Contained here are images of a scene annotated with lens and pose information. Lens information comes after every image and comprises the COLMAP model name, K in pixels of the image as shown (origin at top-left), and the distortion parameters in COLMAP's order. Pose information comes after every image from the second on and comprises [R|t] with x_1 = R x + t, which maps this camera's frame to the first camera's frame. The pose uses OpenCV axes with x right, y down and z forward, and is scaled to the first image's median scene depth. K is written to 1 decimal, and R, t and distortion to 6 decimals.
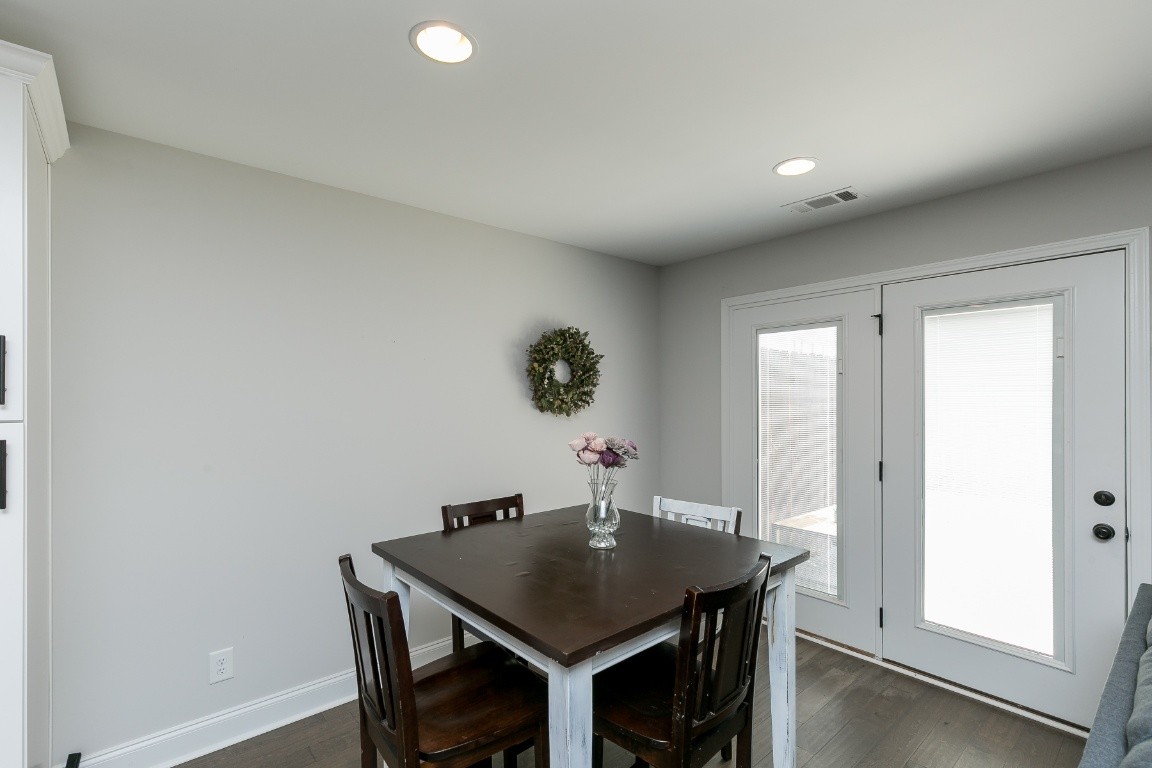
lens RADIAL K [[522.6, 0, 582.6], [0, 522.6, 387.7], [0, 0, 1]] dist [0.004638, -0.001771]
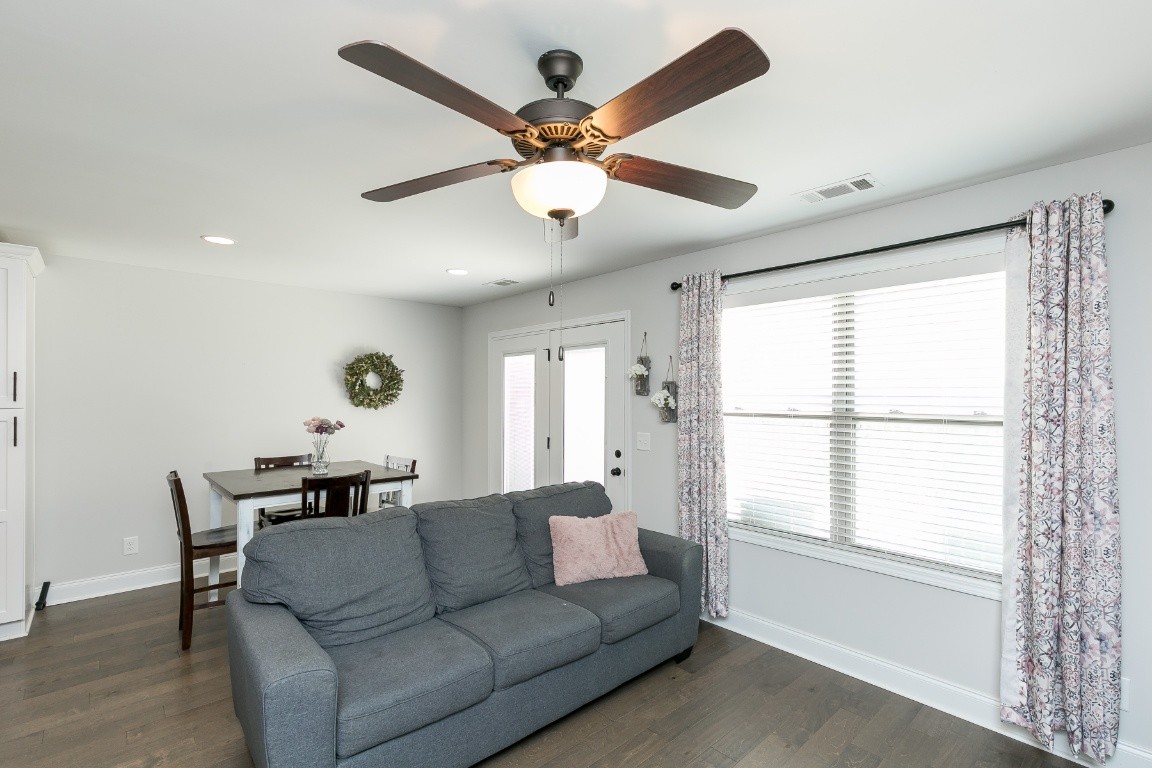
lens RADIAL K [[530.1, 0, 582.0], [0, 530.1, 386.6], [0, 0, 1]] dist [0.007410, -0.004851]
pose [[0.999737, 0.004374, 0.022495, 0.554623], [-0.004412, 0.999989, 0.001636, -0.019572], [-0.022487, -0.001735, 0.999746, -0.583248]]
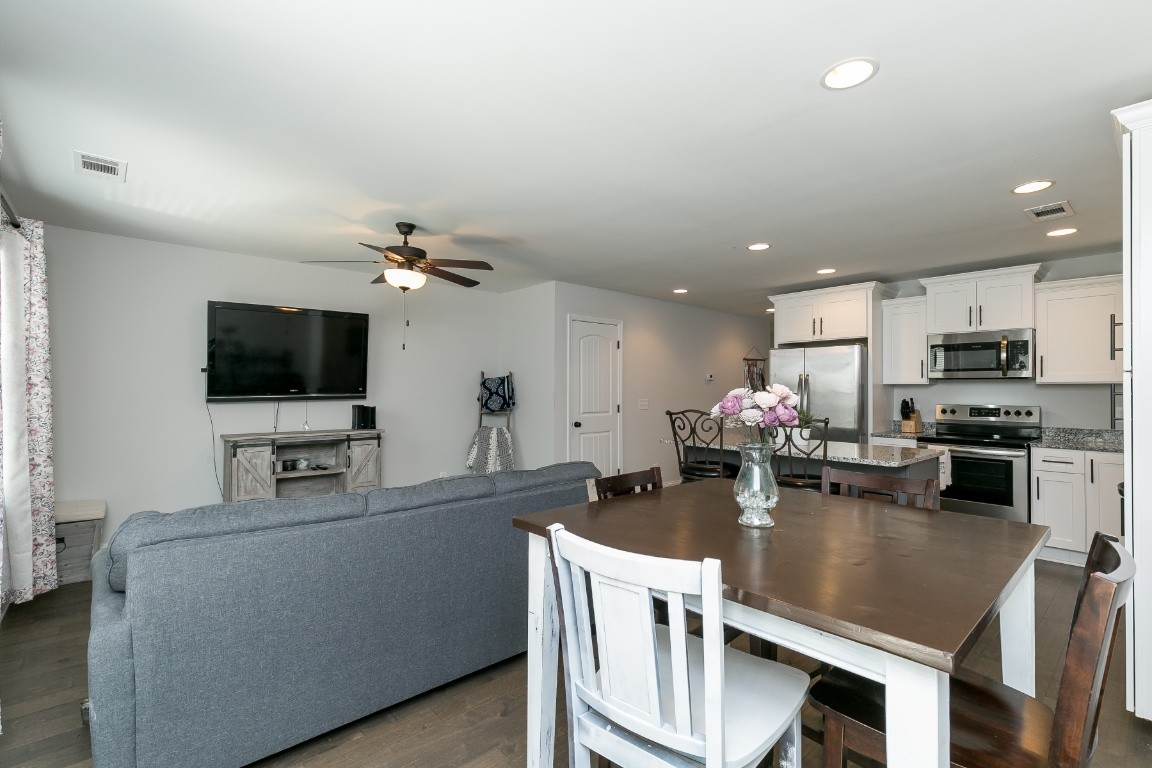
lens RADIAL K [[522.6, 0, 581.6], [0, 522.6, 380.9], [0, 0, 1]] dist [0.004638, -0.001771]
pose [[-0.999849, -0.004066, -0.016917, 0.194691], [-0.003485, 0.999408, -0.034231, 0.061987], [0.017046, -0.034167, -0.999271, 1.006145]]
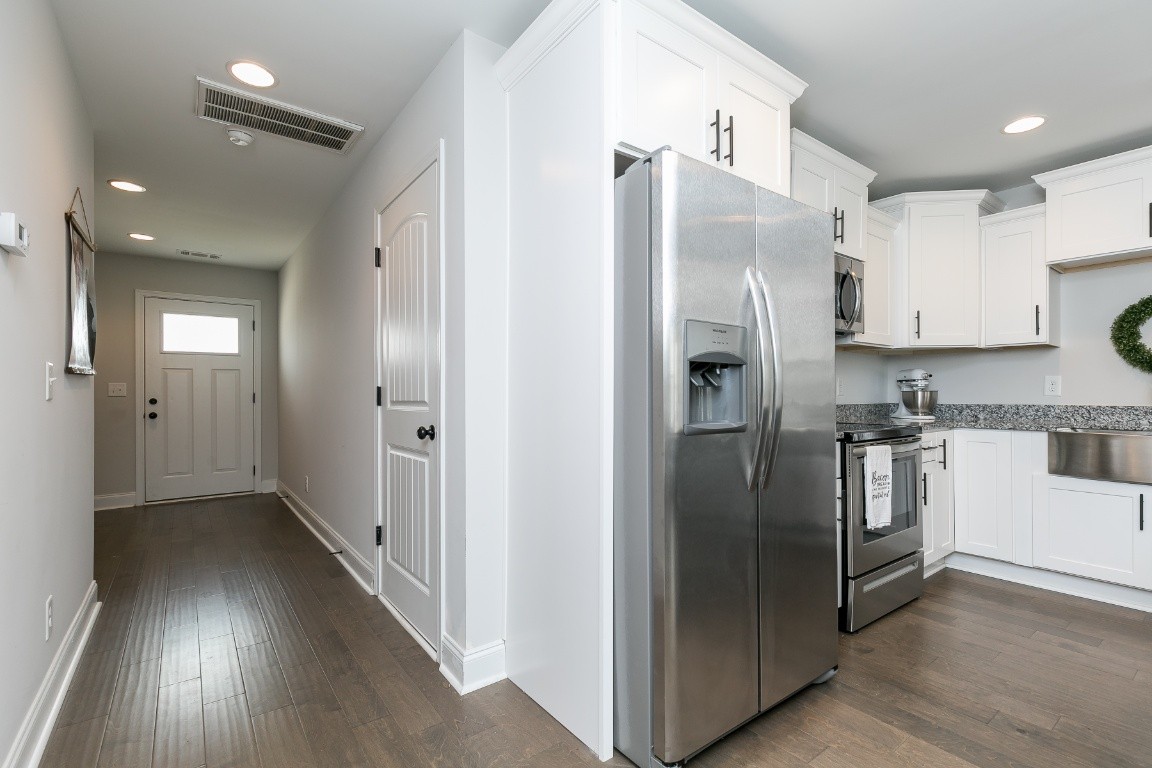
lens RADIAL K [[522.6, 0, 585.2], [0, 522.6, 391.7], [0, 0, 1]] dist [0.004638, -0.001771]
pose [[-0.071125, -0.001233, -0.997467, -0.007713], [0.017373, 0.999846, -0.002475, 0.100549], [0.997316, -0.017505, -0.071093, -0.724840]]
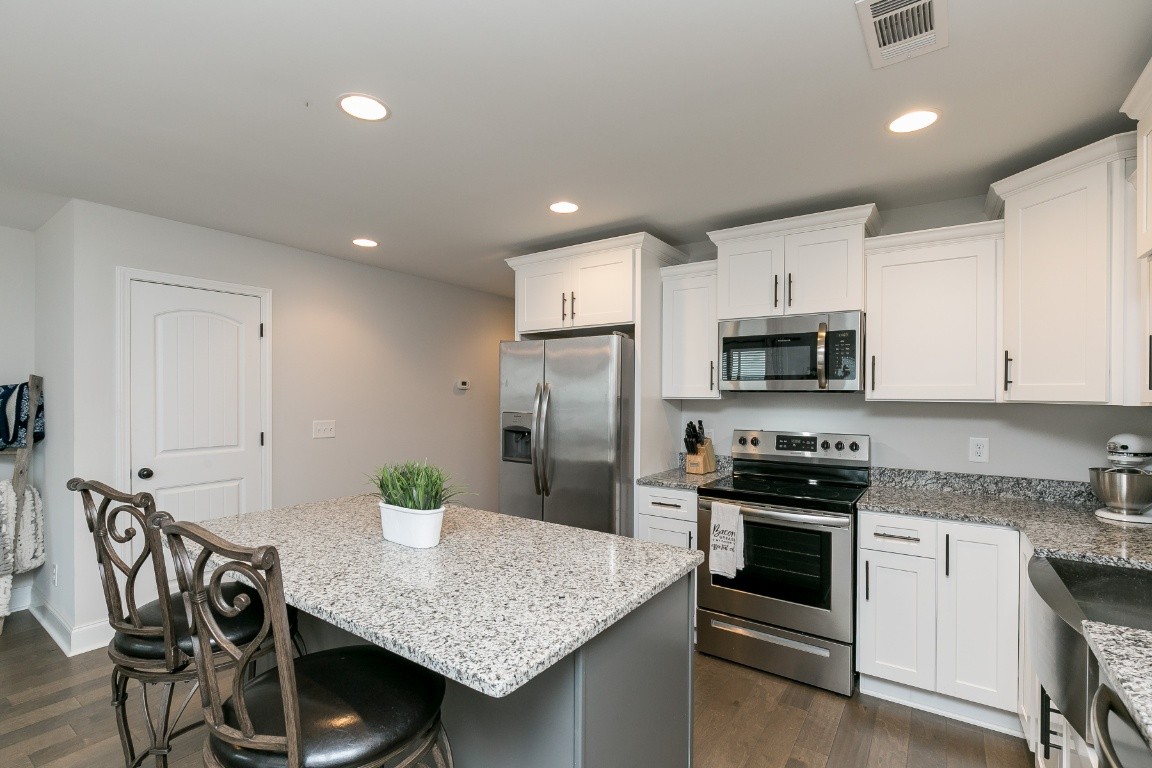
lens RADIAL K [[522.6, 0, 582.4], [0, 522.6, 394.8], [0, 0, 1]] dist [0.004638, -0.001771]
pose [[-0.968382, -0.001818, -0.249464, -0.344457], [0.001674, 0.999904, -0.013786, 0.020128], [0.249465, -0.013768, -0.968286, 0.383413]]
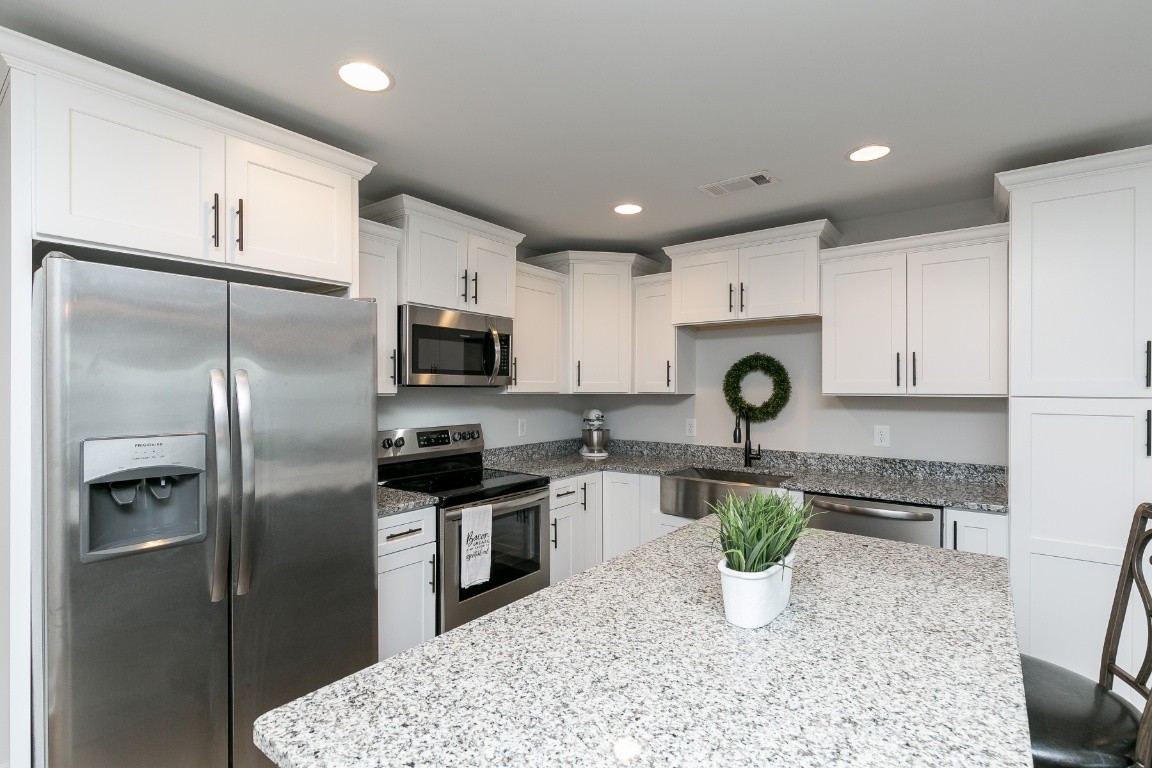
lens RADIAL K [[530.1, 0, 575.3], [0, 530.1, 389.3], [0, 0, 1]] dist [0.007410, -0.004851]
pose [[0.193095, 0.005692, -0.981163, 0.028839], [0.014052, 0.999865, 0.008566, 0.002826], [0.981079, -0.015442, 0.192989, -0.373122]]
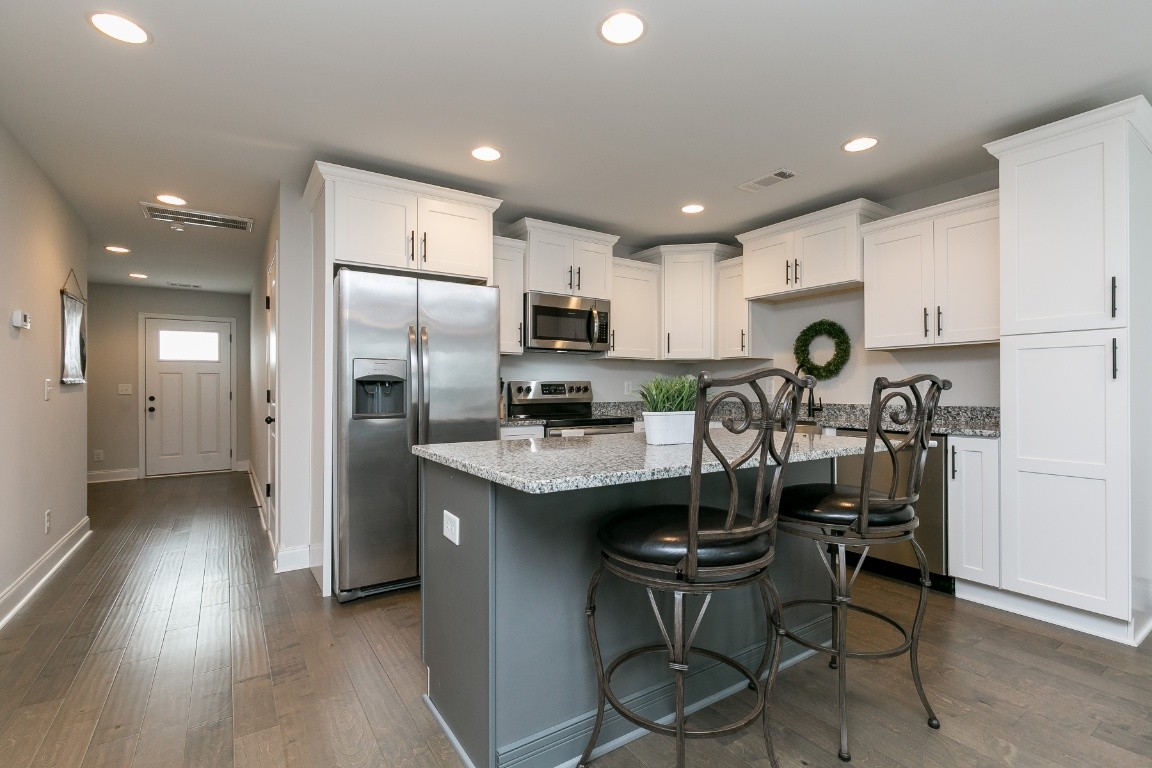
lens RADIAL K [[522.6, 0, 577.9], [0, 522.6, 386.8], [0, 0, 1]] dist [0.004638, -0.001771]
pose [[-0.131653, -0.001247, -0.991295, 0.327642], [0.018193, 0.999828, -0.003674, 0.095345], [0.991129, -0.018519, -0.131607, -0.207806]]
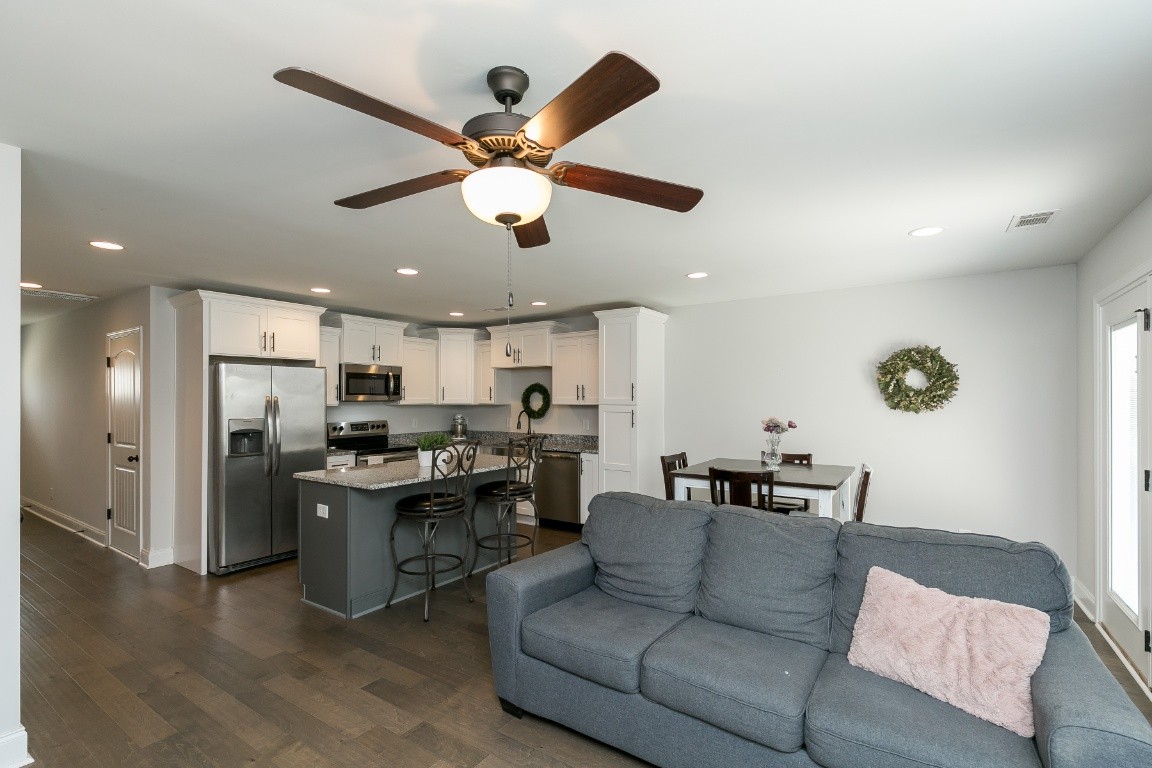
lens RADIAL K [[530.1, 0, 582.8], [0, 530.1, 394.4], [0, 0, 1]] dist [0.007410, -0.004851]
pose [[0.256289, -0.004380, -0.966590, 1.071280], [0.016777, 0.999859, -0.000082, -0.007643], [0.966455, -0.016195, 0.256327, -0.154276]]
